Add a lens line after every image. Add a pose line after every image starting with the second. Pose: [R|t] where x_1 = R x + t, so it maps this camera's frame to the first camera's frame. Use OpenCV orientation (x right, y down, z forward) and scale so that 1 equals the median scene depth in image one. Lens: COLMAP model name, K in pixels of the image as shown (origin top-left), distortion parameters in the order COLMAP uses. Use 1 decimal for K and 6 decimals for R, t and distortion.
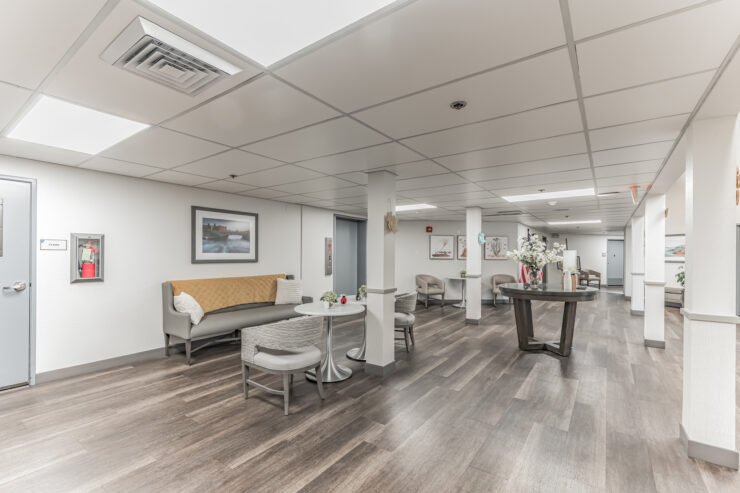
lens RADIAL K [[321.0, 0, 369.3], [0, 321.0, 254.0], [0, 0, 1]] dist [0.022971, 0.000057]
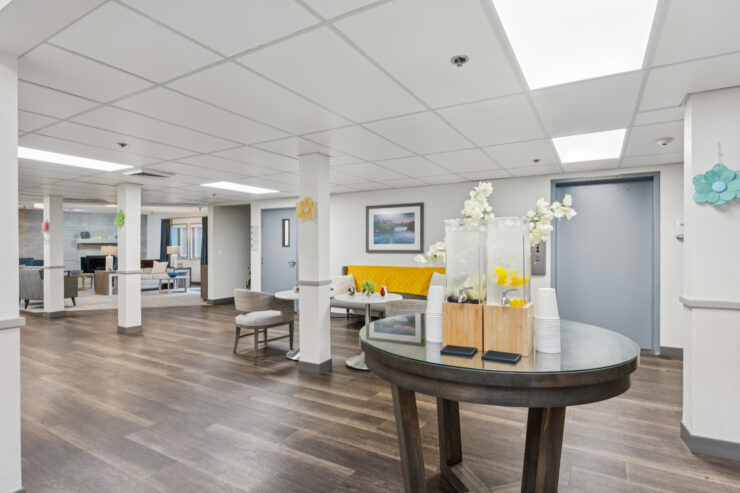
lens RADIAL K [[398.9, 0, 370.0], [0, 398.9, 246.5], [0, 0, 1]] dist [0.002382, 0.000418]
pose [[0.097799, -0.009249, -0.995163, 0.904144], [-0.000831, 0.999956, -0.009375, 0.018548], [0.995206, 0.001744, 0.097787, 0.800554]]
